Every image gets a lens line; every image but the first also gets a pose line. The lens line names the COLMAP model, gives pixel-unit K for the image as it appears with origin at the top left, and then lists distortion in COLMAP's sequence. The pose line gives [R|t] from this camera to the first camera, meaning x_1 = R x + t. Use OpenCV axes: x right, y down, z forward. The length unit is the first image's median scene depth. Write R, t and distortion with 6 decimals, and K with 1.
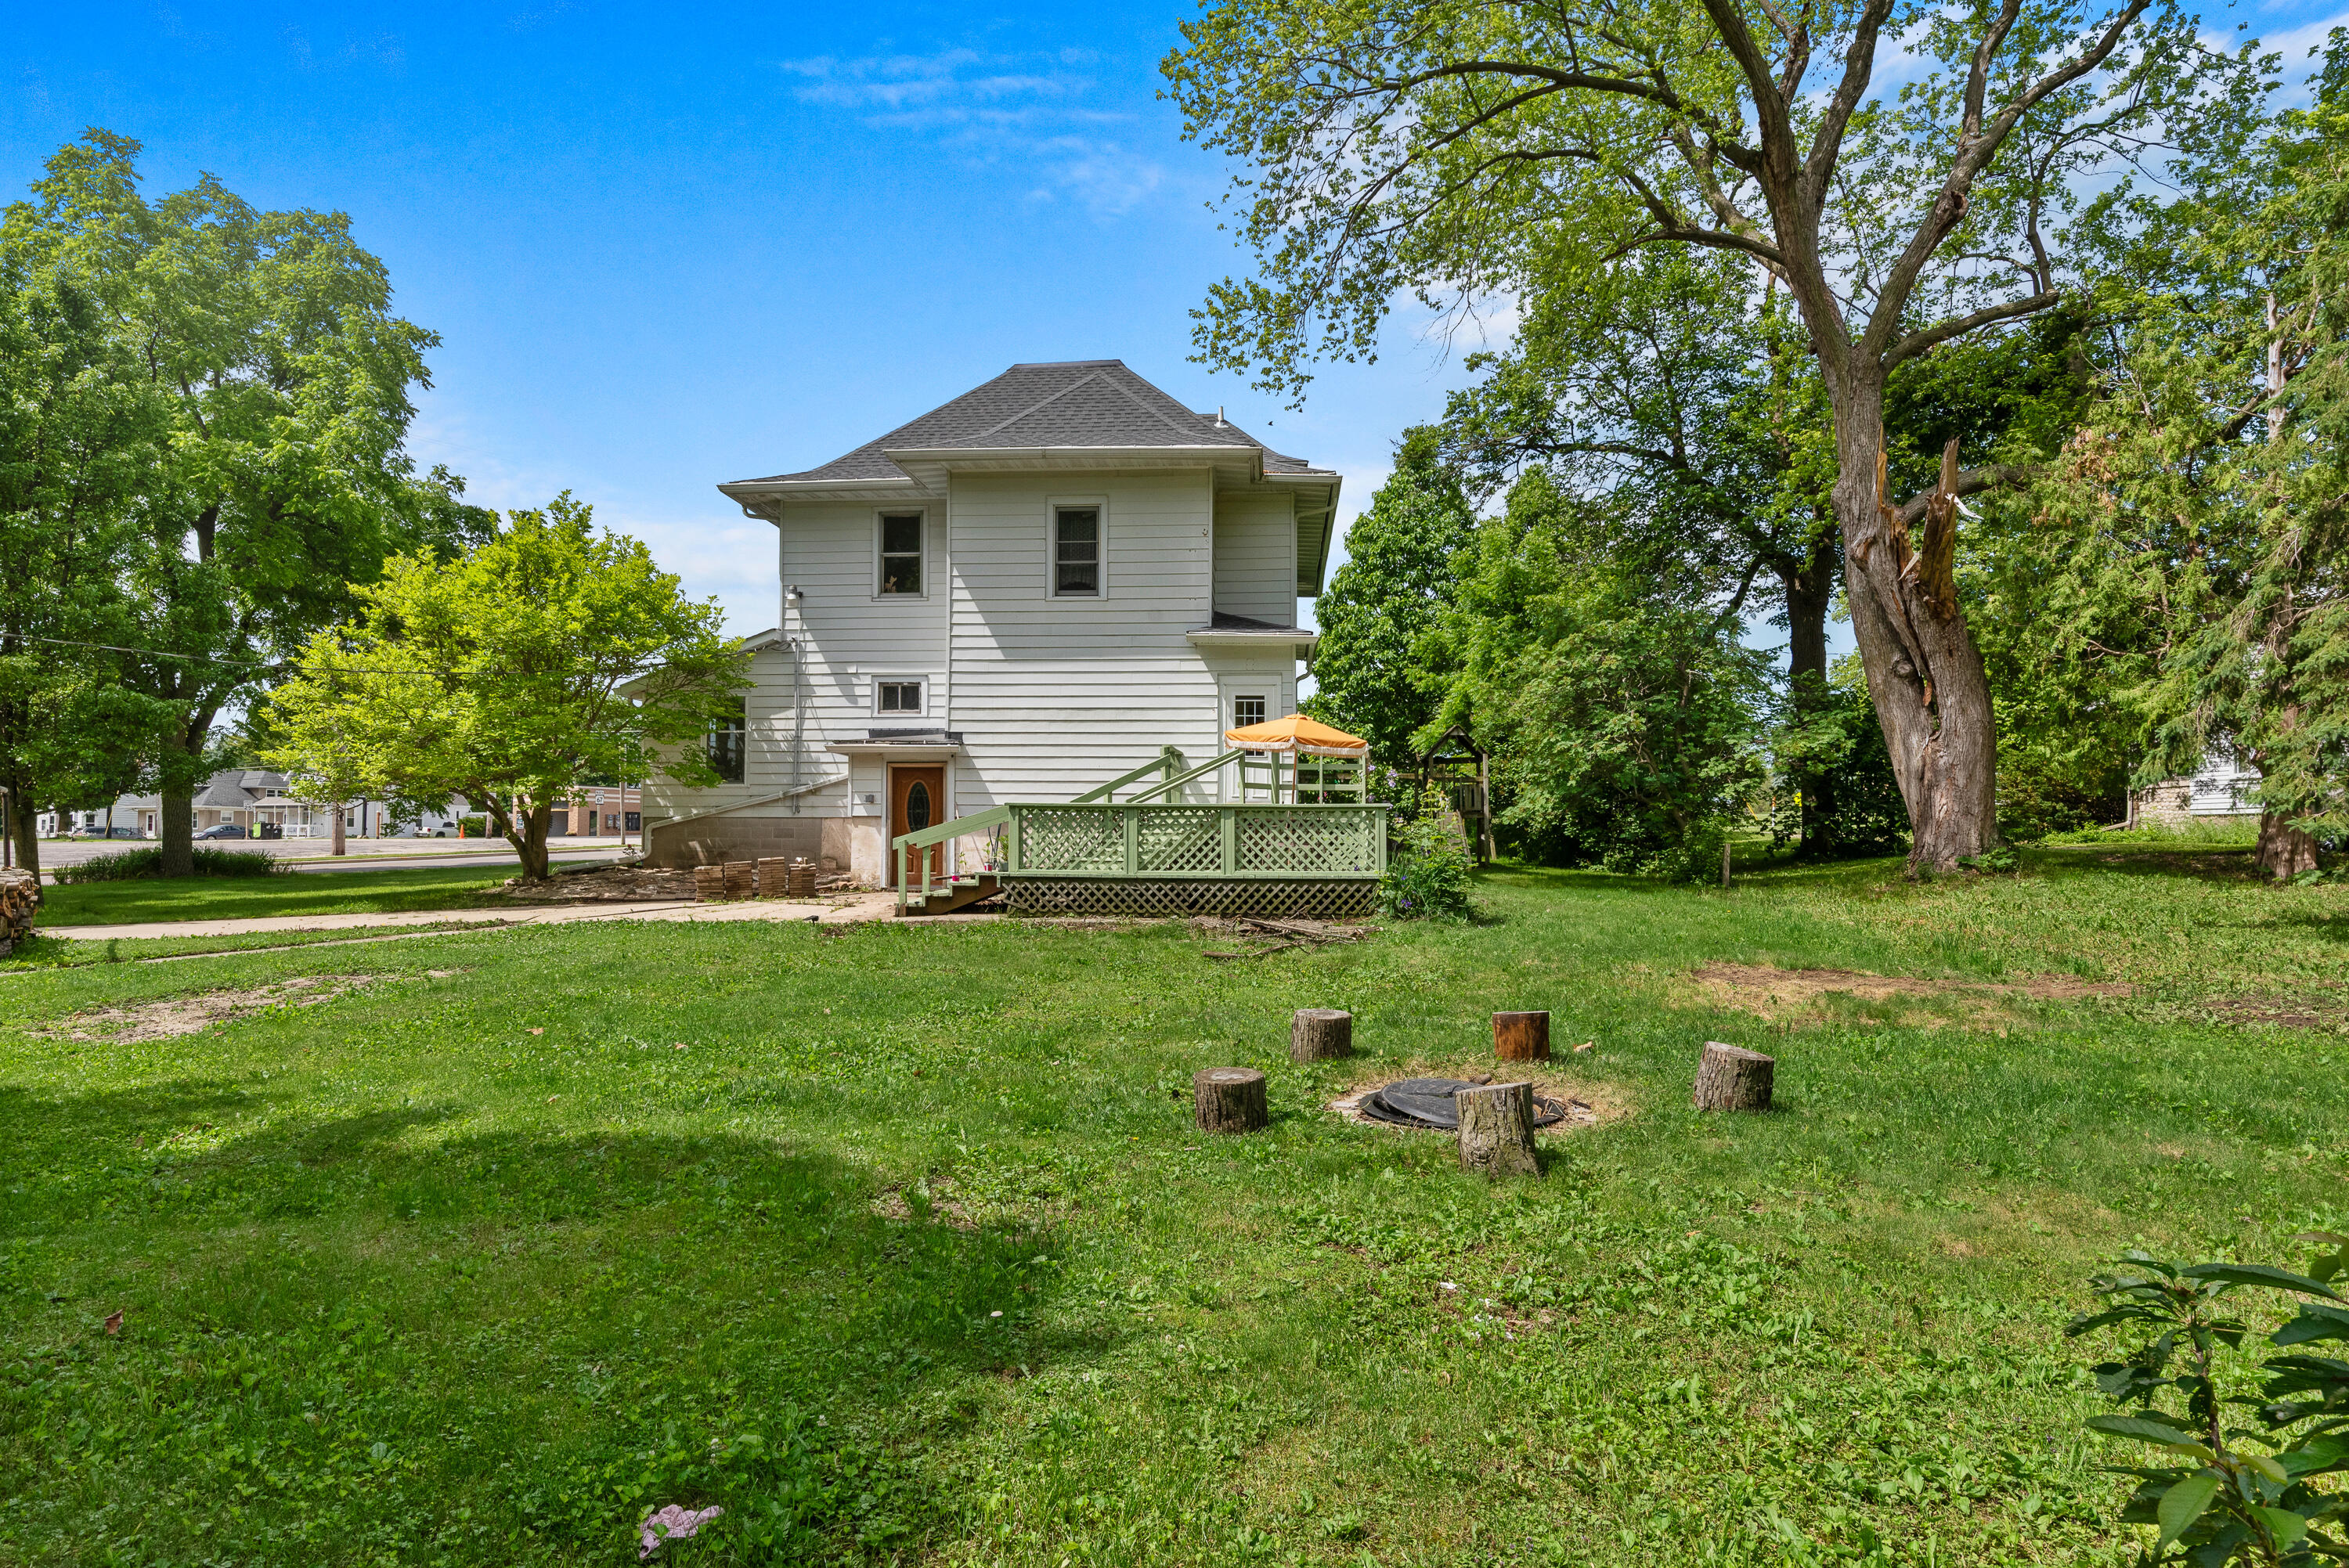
lens RADIAL K [[1319.3, 0, 1170.7], [0, 1319.3, 797.9], [0, 0, 1]] dist [0.003357, 0.000915]
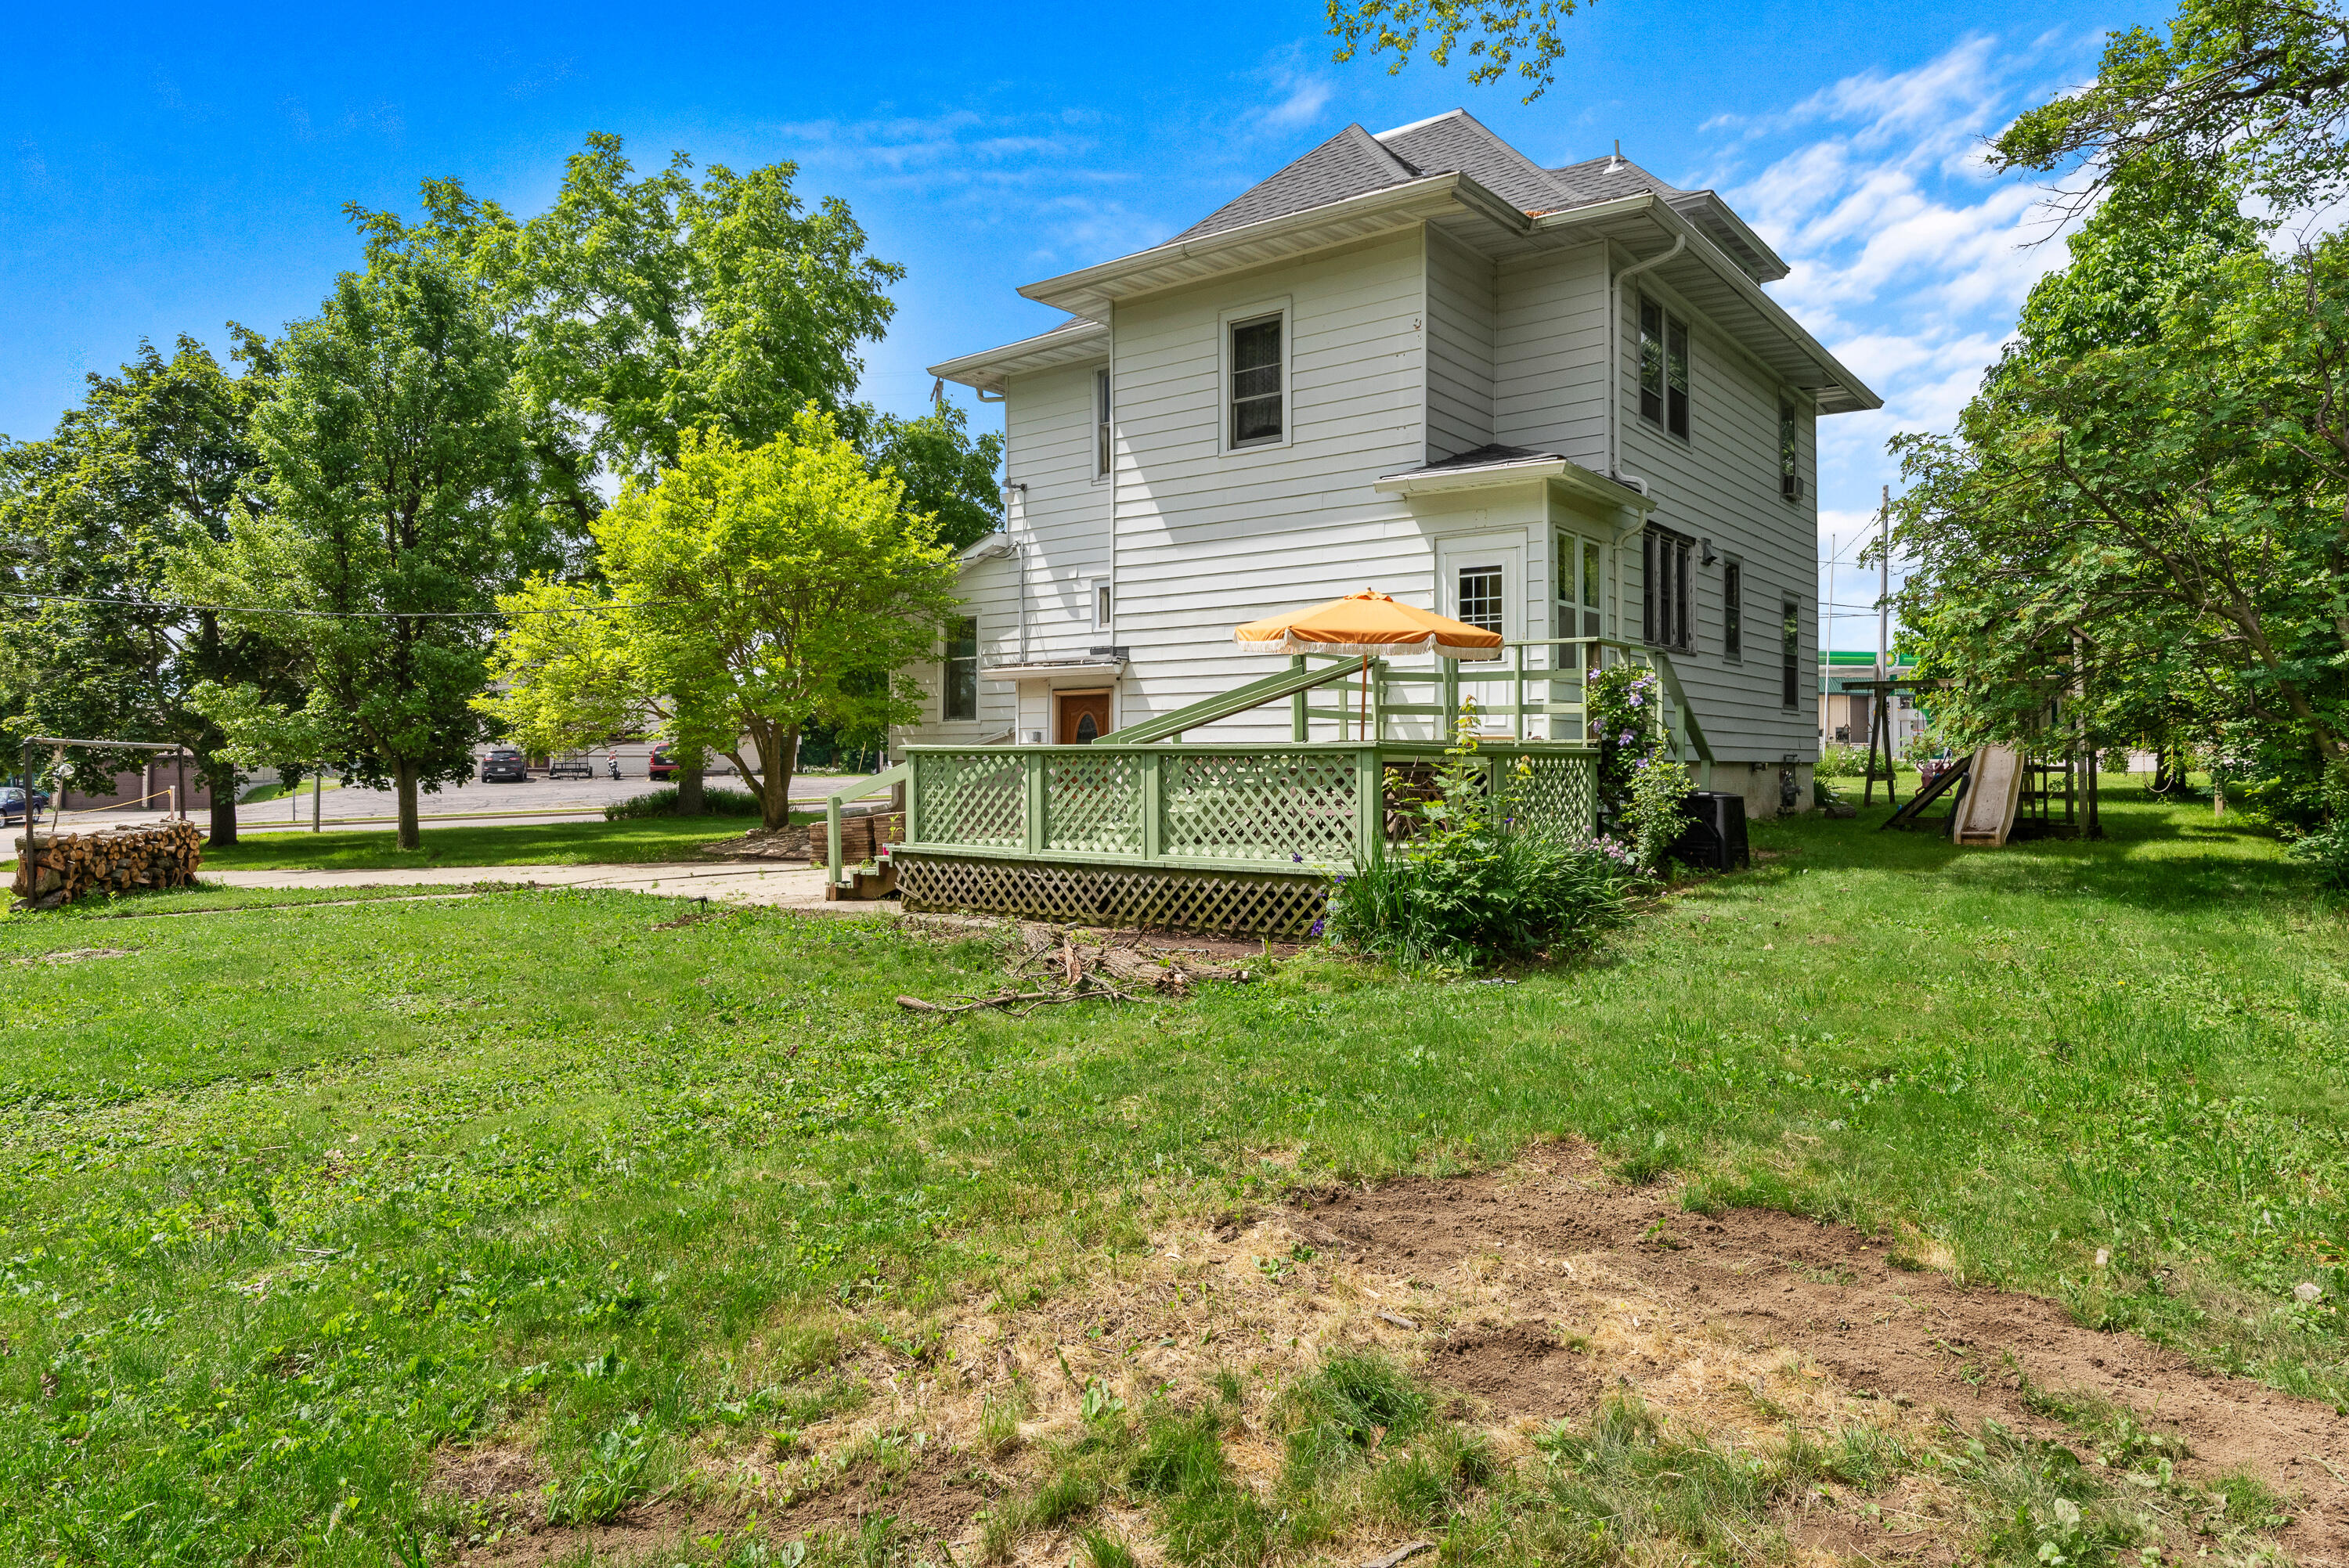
lens RADIAL K [[1443.7, 0, 1168.9], [0, 1443.7, 744.0], [0, 0, 1]] dist [-0.004966, -0.001115]
pose [[0.839813, -0.012714, -0.542727, 0.306629], [0.021454, 0.999722, 0.009779, -0.001808], [0.542452, -0.019856, 0.839852, 0.321719]]
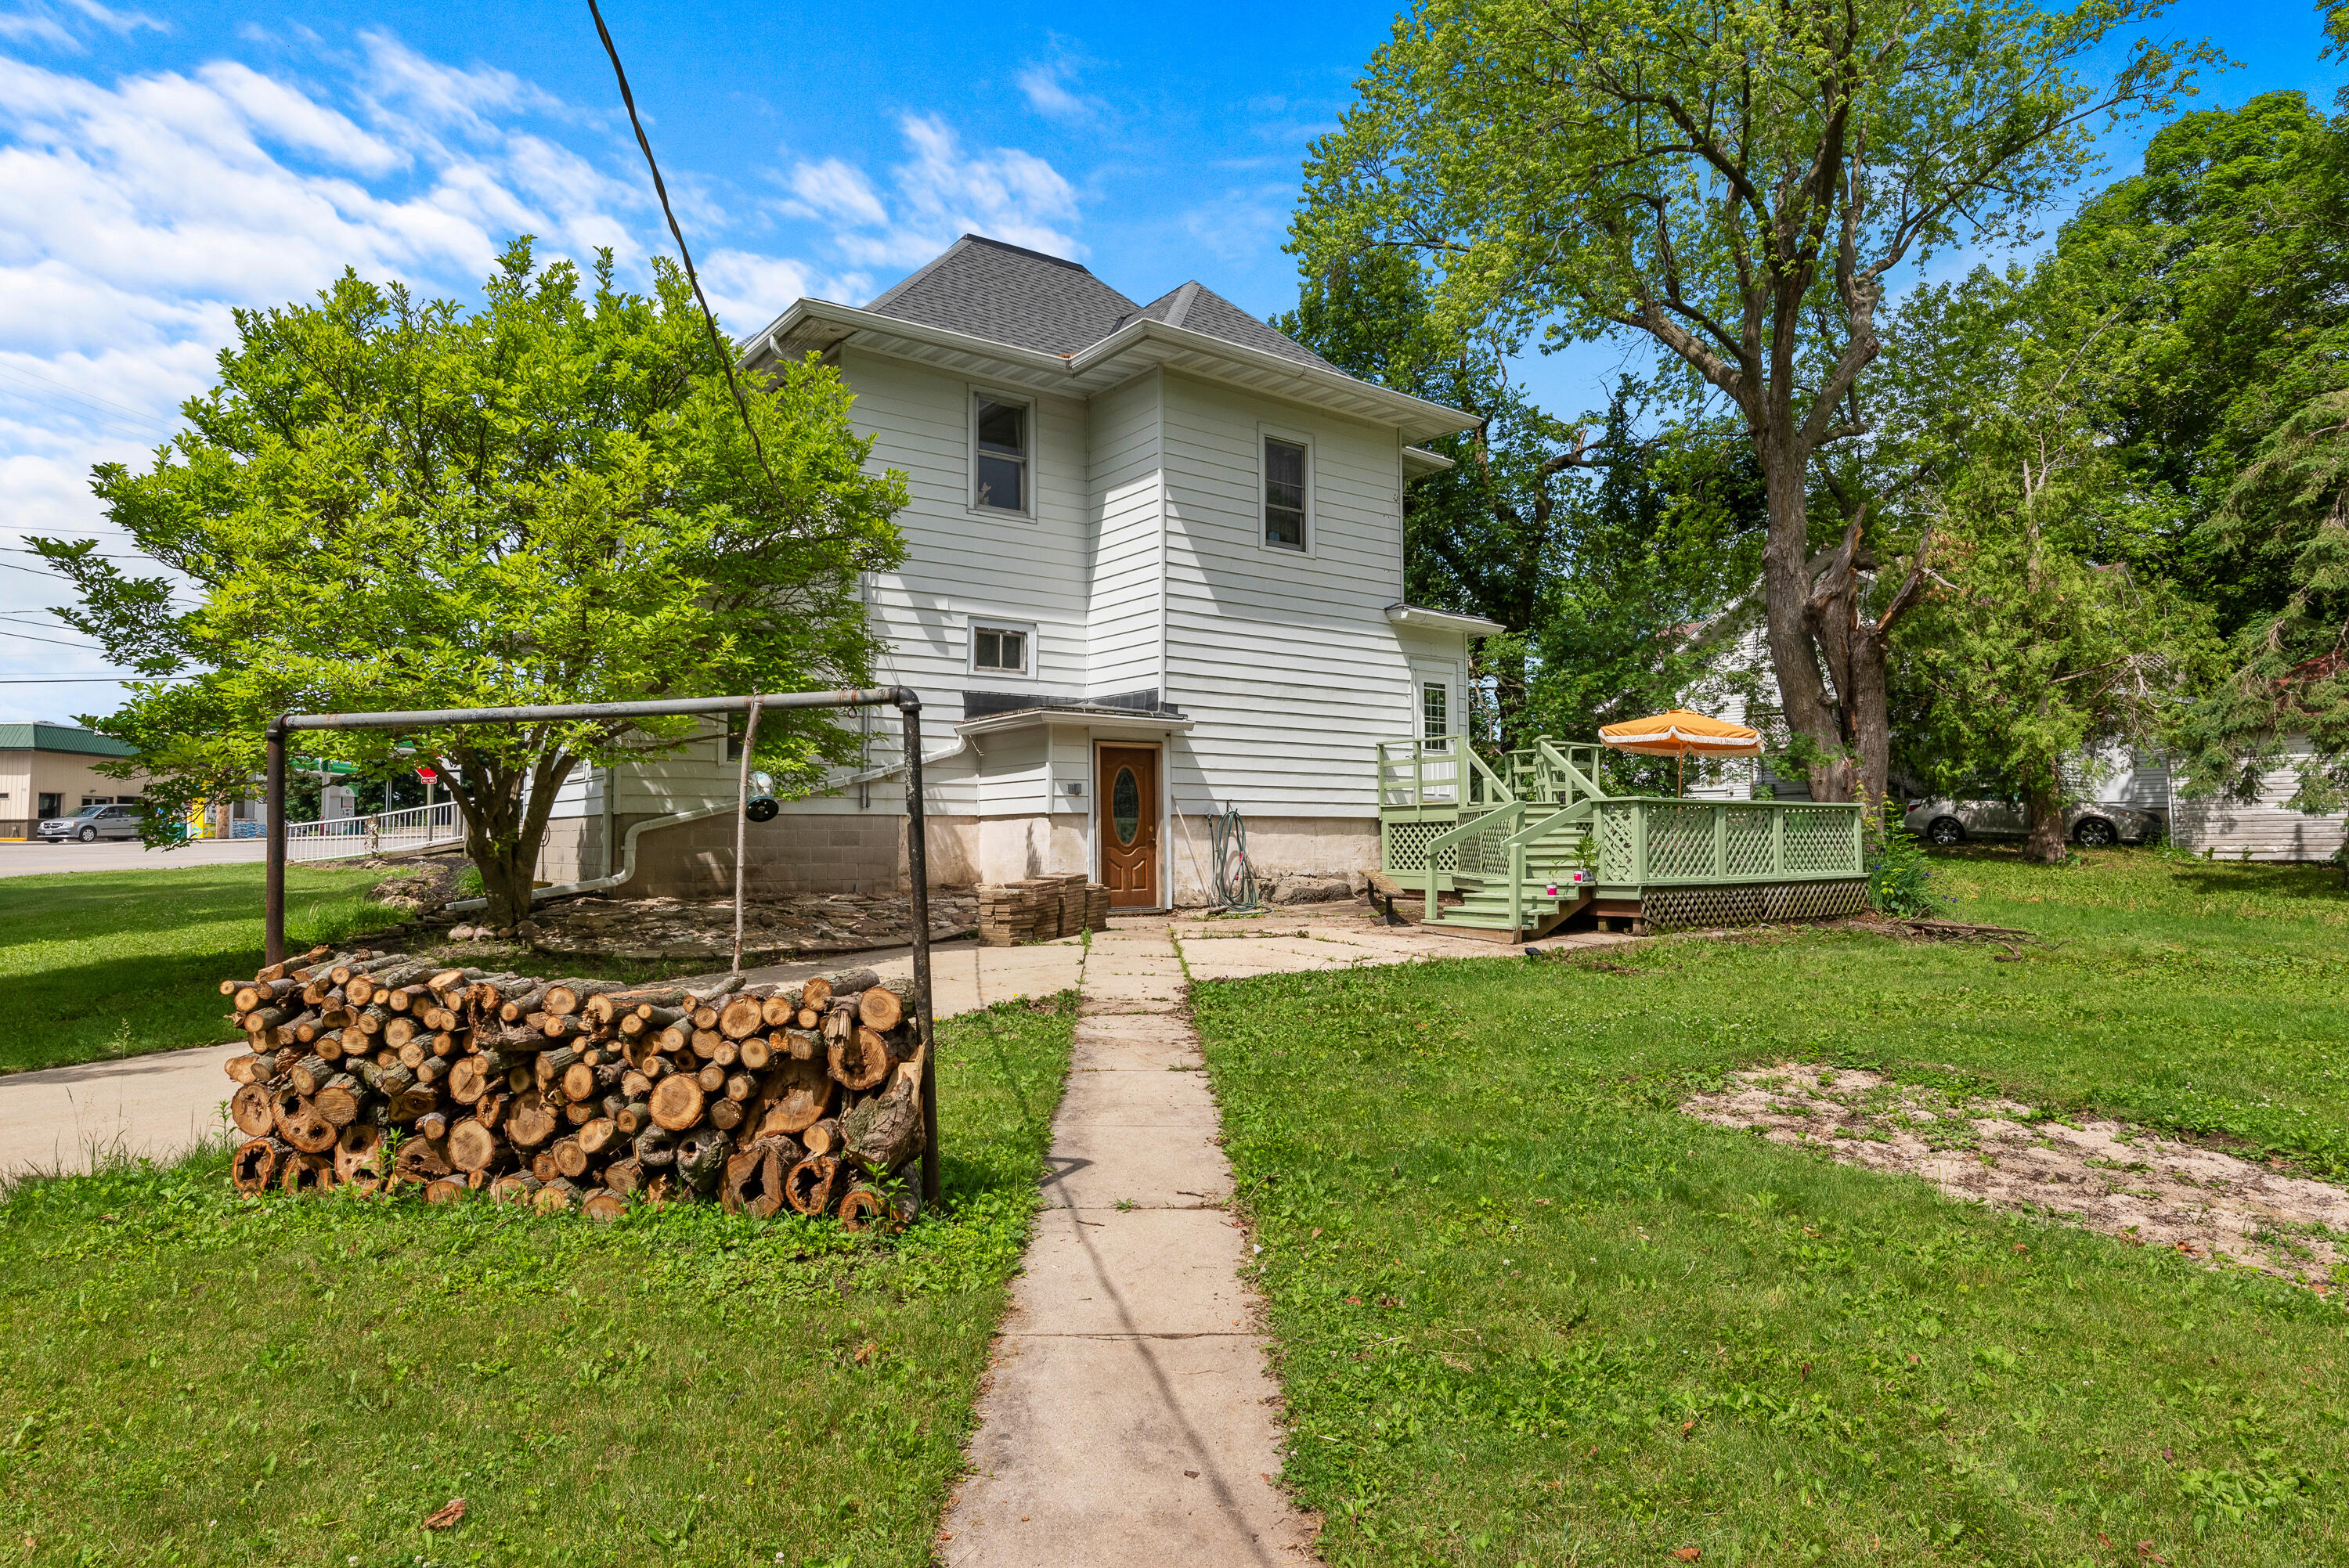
lens RADIAL K [[1319.3, 0, 1170.7], [0, 1319.3, 797.9], [0, 0, 1]] dist [0.003357, 0.000915]
pose [[0.747555, 0.012896, 0.664075, -0.672775], [-0.011862, 0.999911, -0.006065, 0.009345], [-0.664094, -0.003343, 0.747642, 0.427584]]
